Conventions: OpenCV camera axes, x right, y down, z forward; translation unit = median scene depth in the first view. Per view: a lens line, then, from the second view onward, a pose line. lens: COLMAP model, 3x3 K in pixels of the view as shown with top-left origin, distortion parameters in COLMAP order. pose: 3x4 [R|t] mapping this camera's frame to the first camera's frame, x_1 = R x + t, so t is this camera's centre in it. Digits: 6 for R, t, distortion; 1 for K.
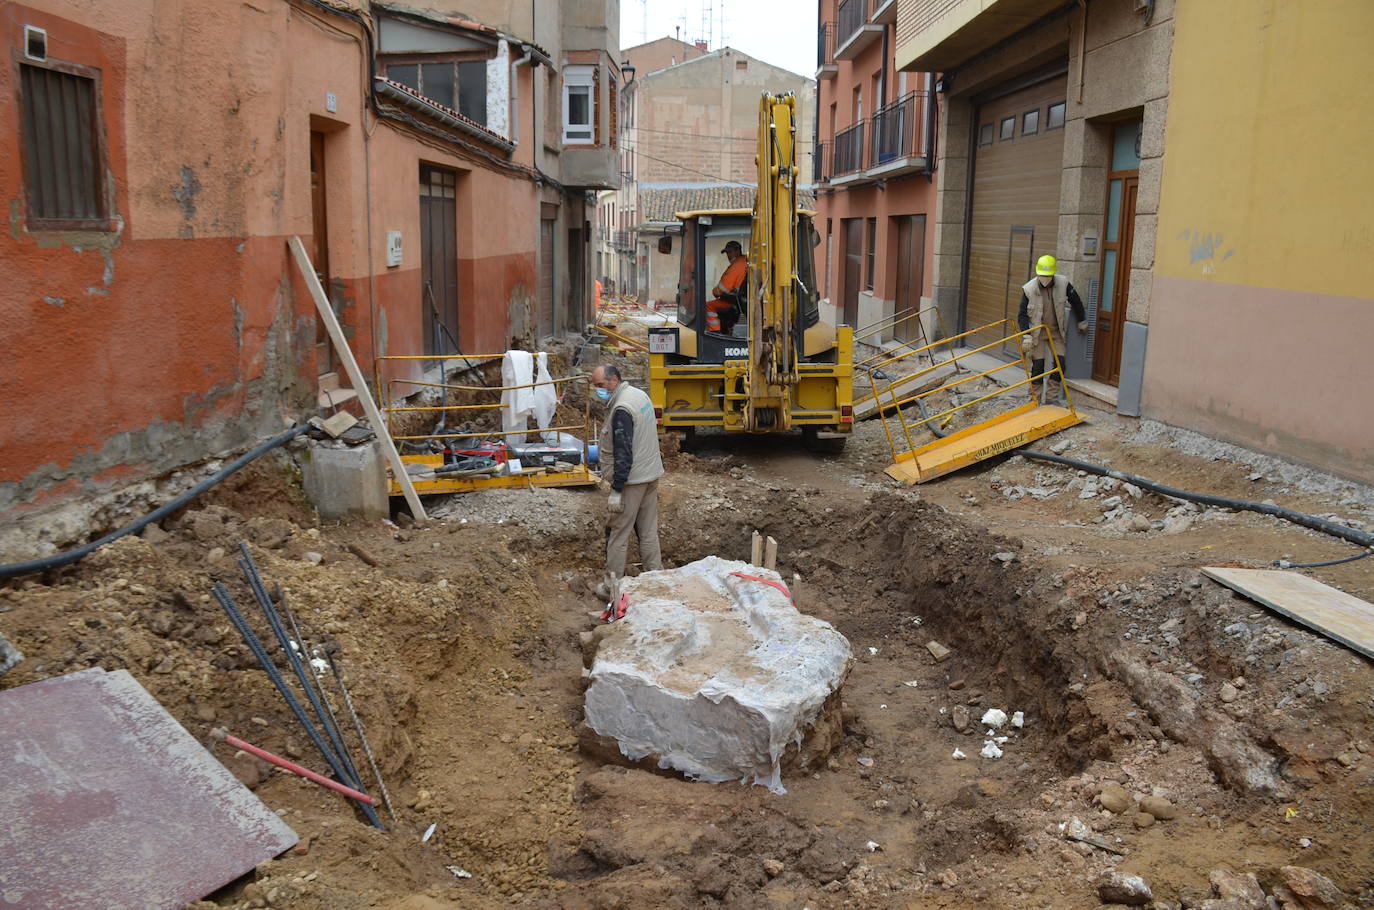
lens RADIAL K [[1051.9, 0, 673.3], [0, 1051.9, 463.5], [0, 0, 1]] dist [-0.153494, 0.099686]
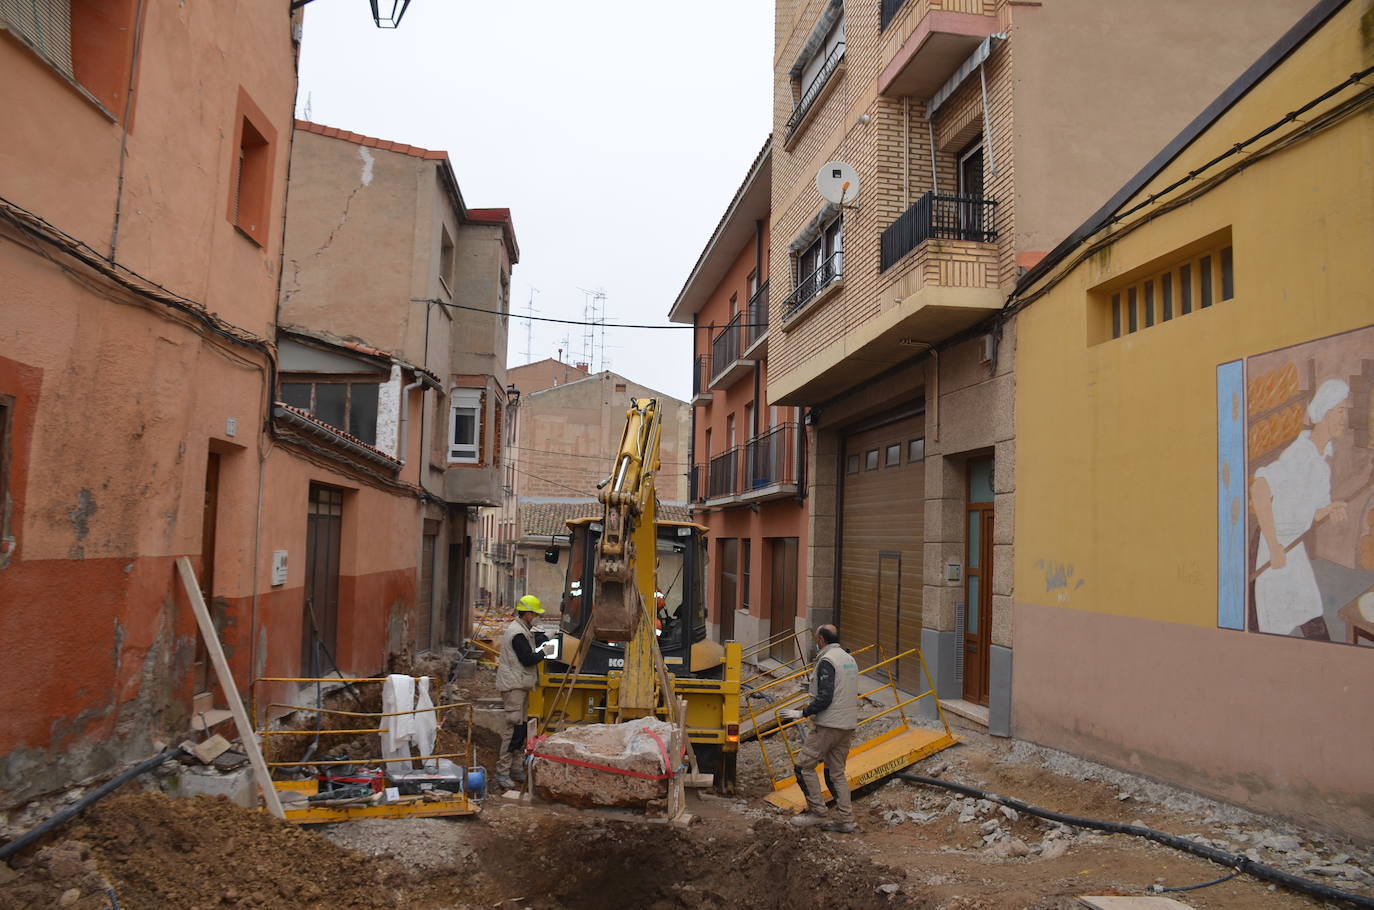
lens RADIAL K [[1051.9, 0, 673.6], [0, 1051.9, 467.4], [0, 0, 1]] dist [-0.153494, 0.099686]
pose [[0.993020, 0.025879, 0.115068, -0.009559], [0.008199, 0.958125, -0.286234, -0.014569], [-0.117657, 0.285180, 0.951225, -0.026814]]
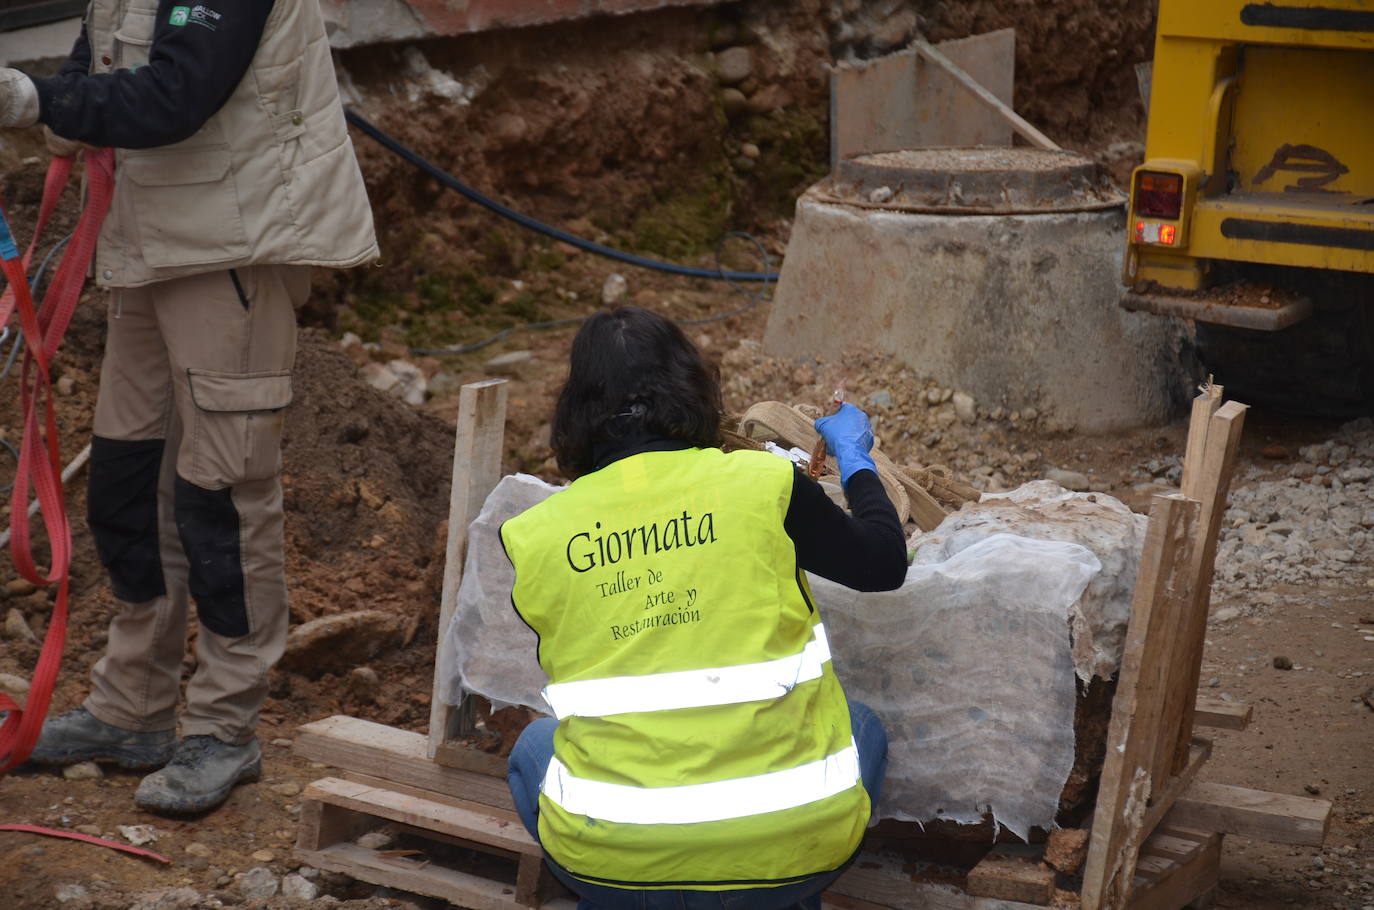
lens RADIAL K [[4698.6, 0, 675.2], [0, 4698.6, 462.5], [0, 0, 1]] dist [1.266251, 0.000000]
pose [[0.896094, 0.092655, -0.434086, 0.486325], [-0.087996, 0.995643, 0.030865, -0.083499], [0.435054, 0.010540, 0.900343, 0.346560]]
